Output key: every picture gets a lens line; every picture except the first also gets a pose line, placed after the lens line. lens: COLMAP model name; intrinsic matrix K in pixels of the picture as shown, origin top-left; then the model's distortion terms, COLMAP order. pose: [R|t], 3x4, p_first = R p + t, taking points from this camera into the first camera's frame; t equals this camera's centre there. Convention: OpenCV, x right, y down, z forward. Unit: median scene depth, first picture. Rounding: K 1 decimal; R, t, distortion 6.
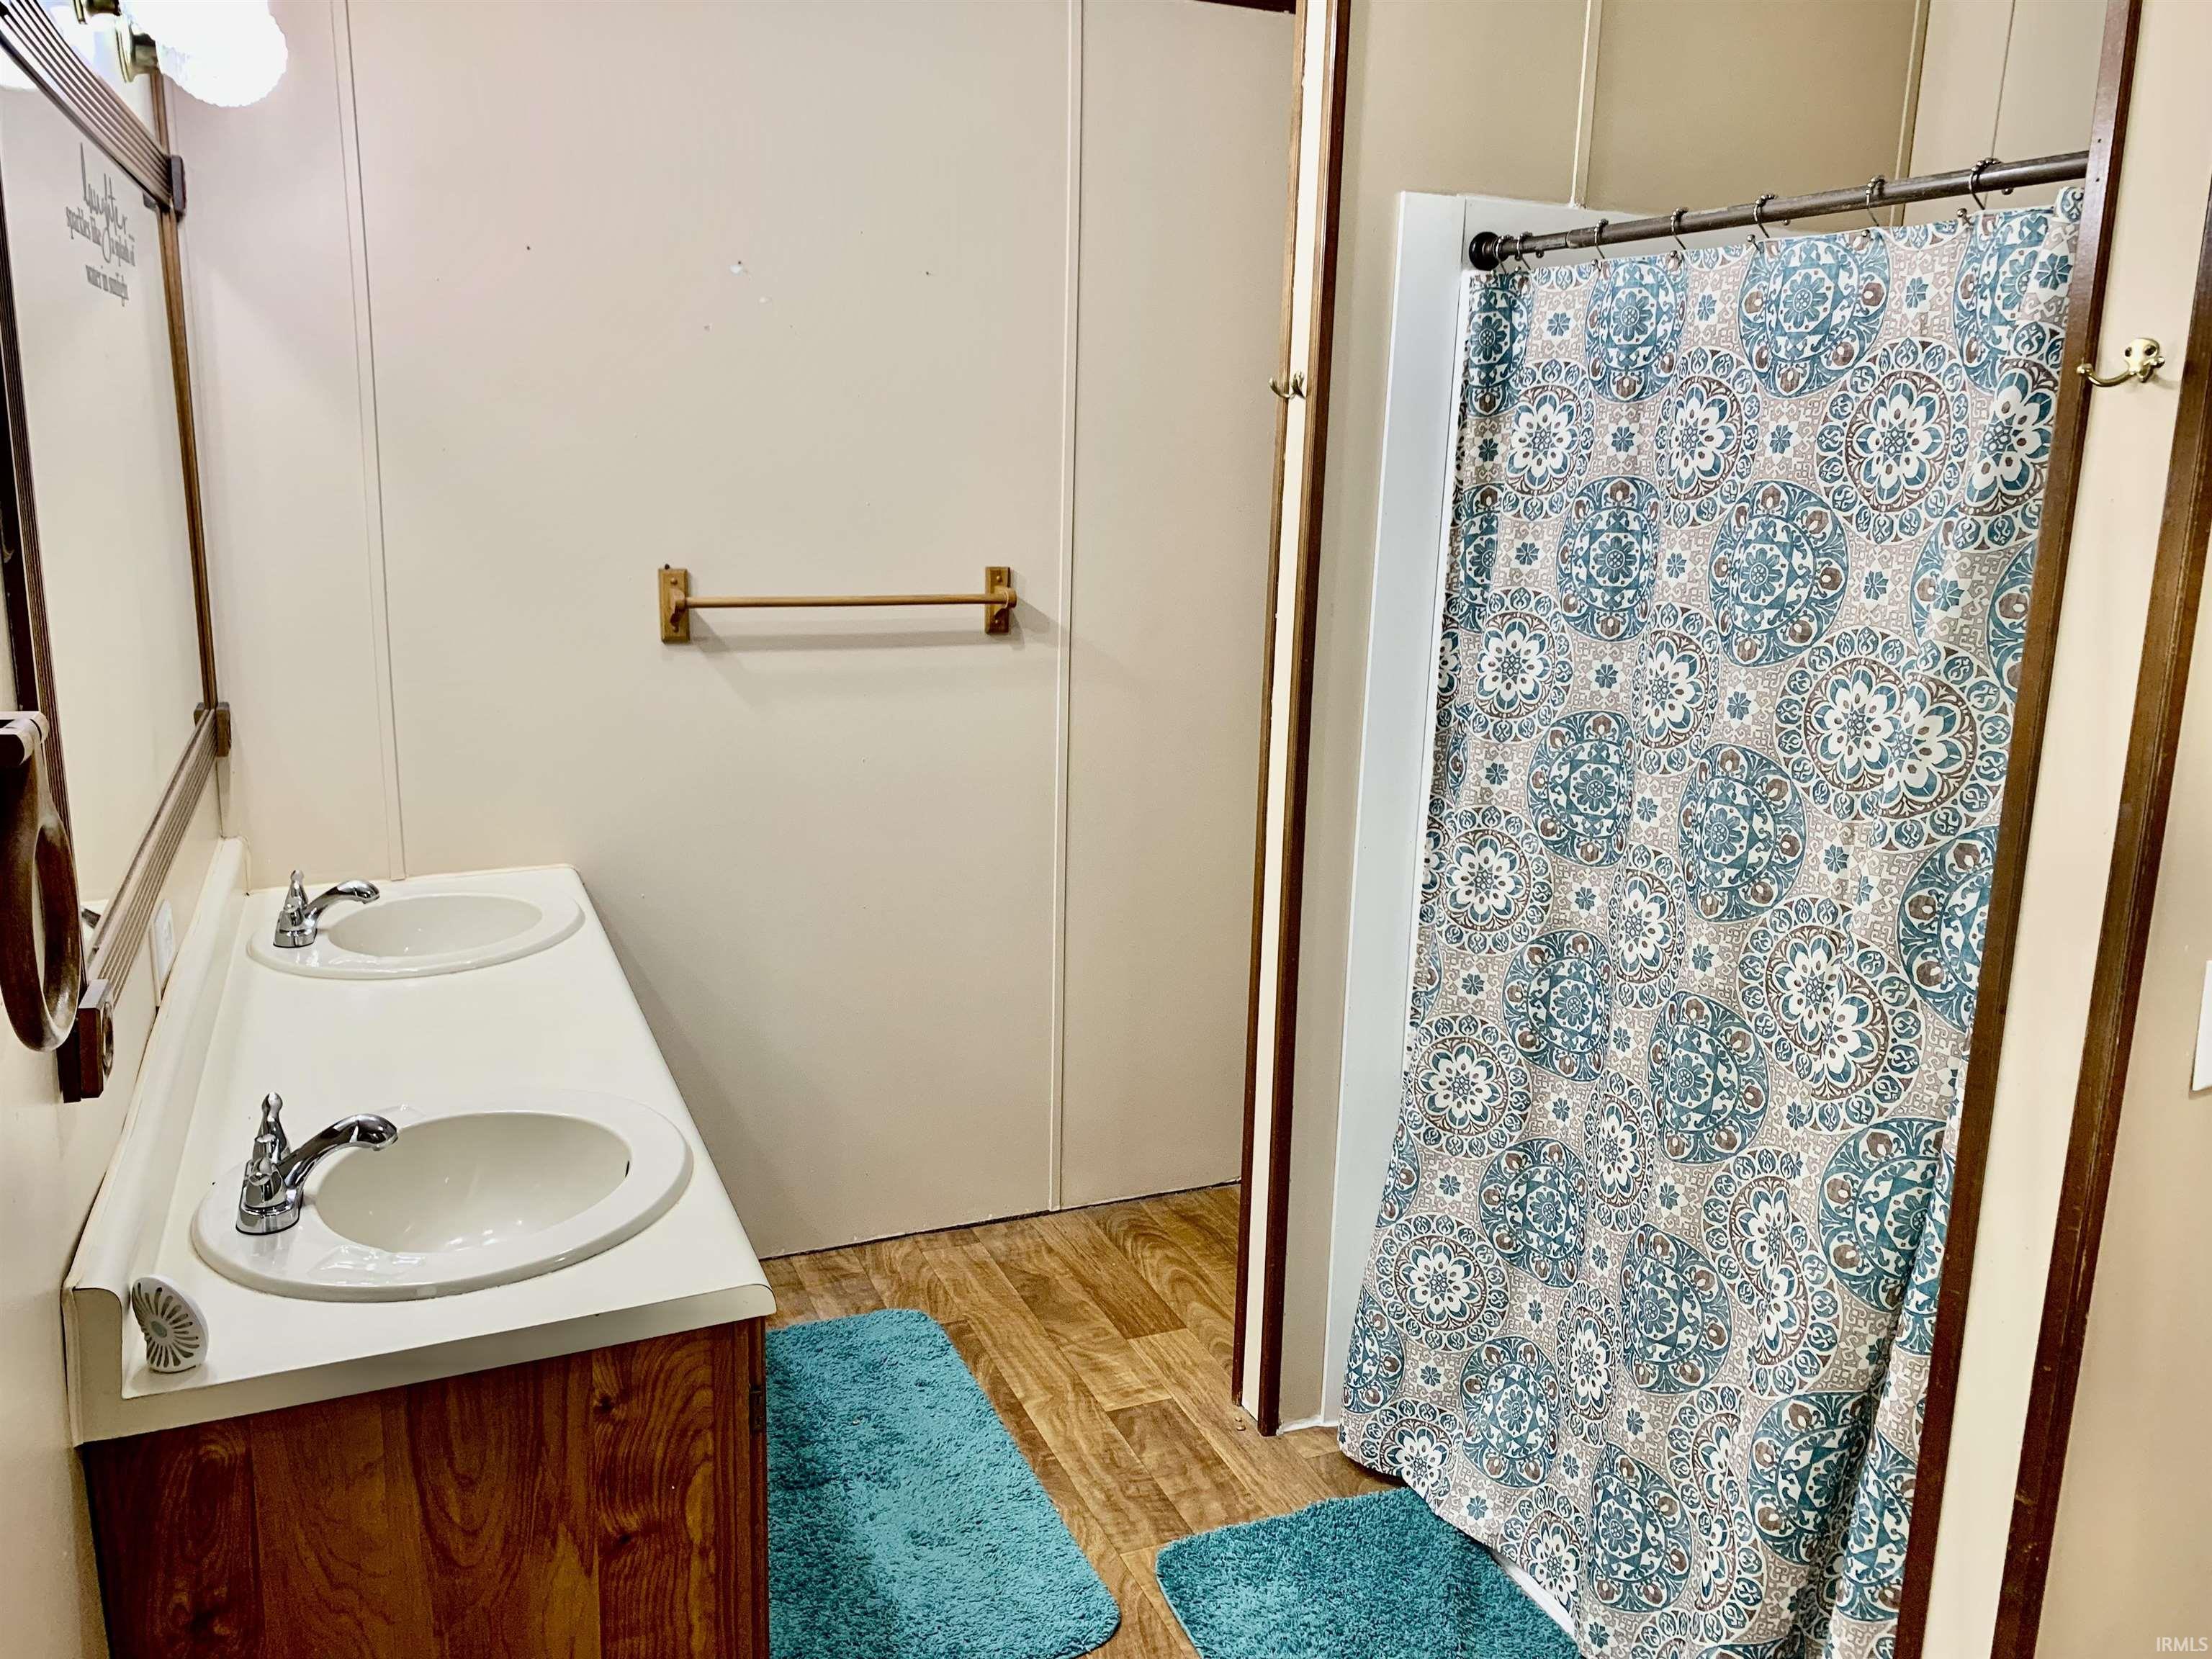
lens RADIAL K [[1710.5, 0, 1113.4], [0, 1710.5, 821.2], [0, 0, 1]] dist [0.063901, -0.059504]
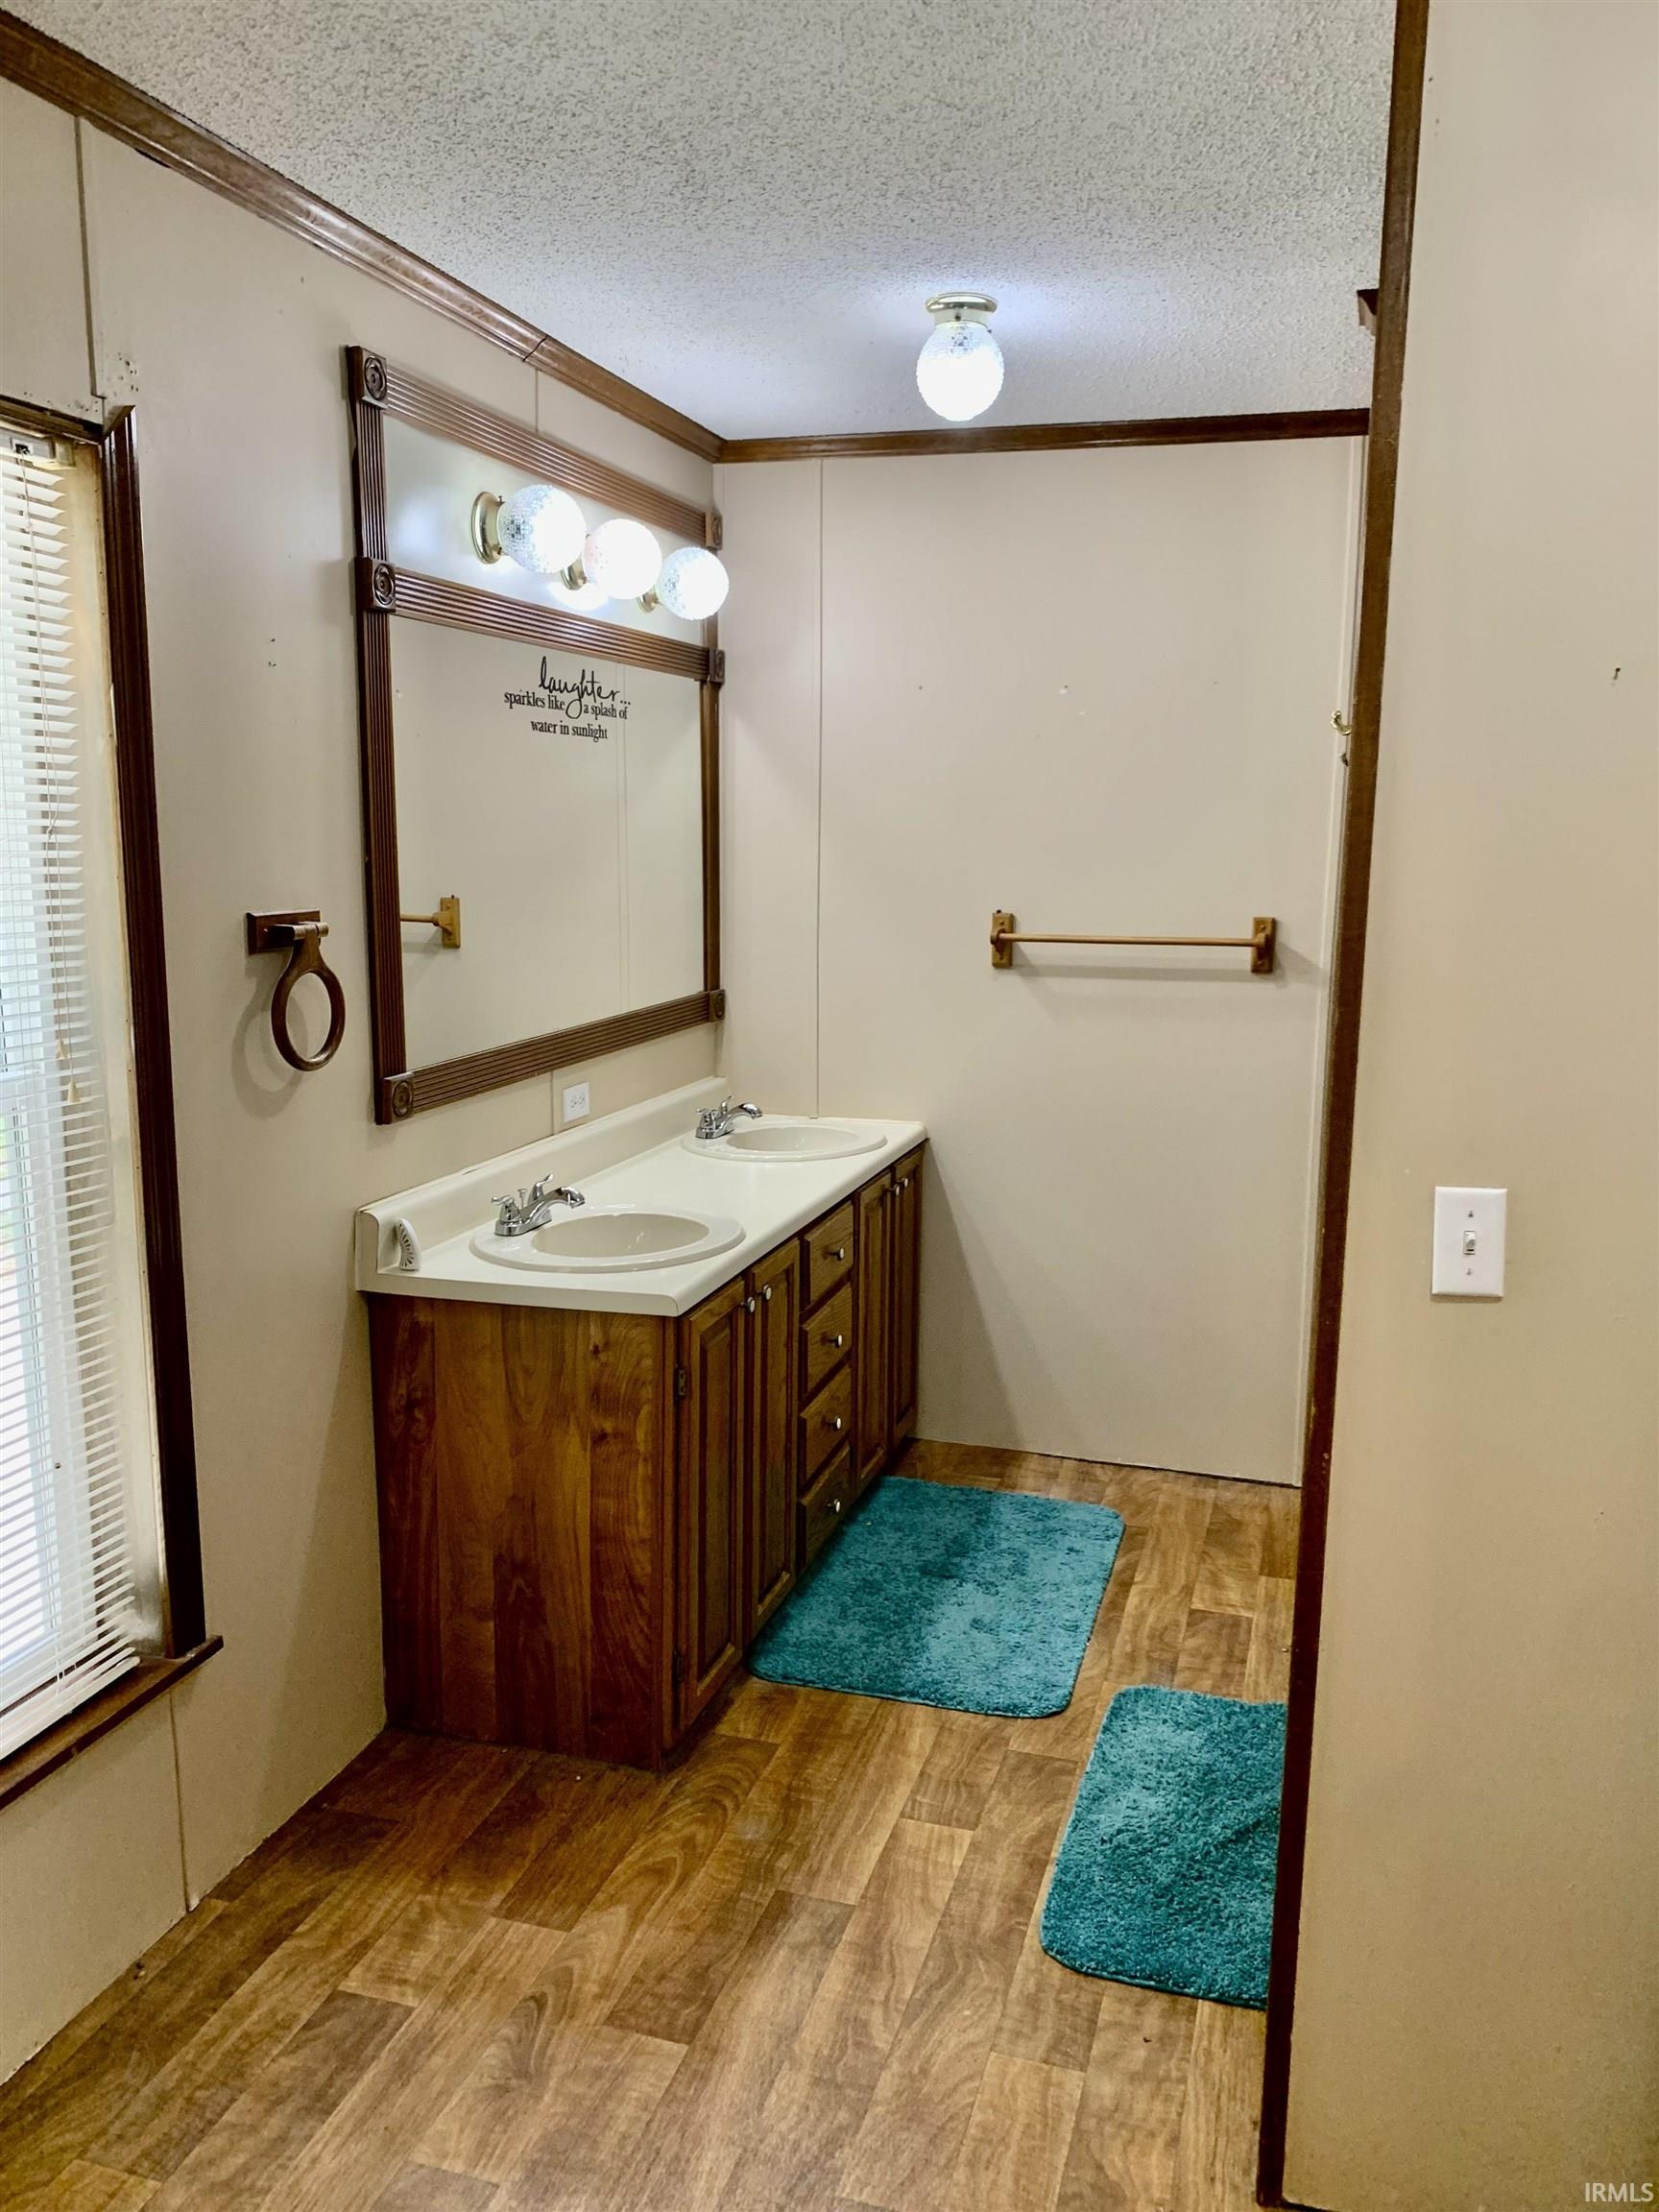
lens RADIAL K [[1710.5, 0, 885.2], [0, 1710.5, 1143.1], [0, 0, 1]] dist [0.063901, -0.059504]
pose [[0.767281, 0.091983, -0.634680, 0.649139], [-0.133006, 0.990966, -0.017175, 0.082338], [0.627367, 0.097594, 0.772584, -0.102611]]
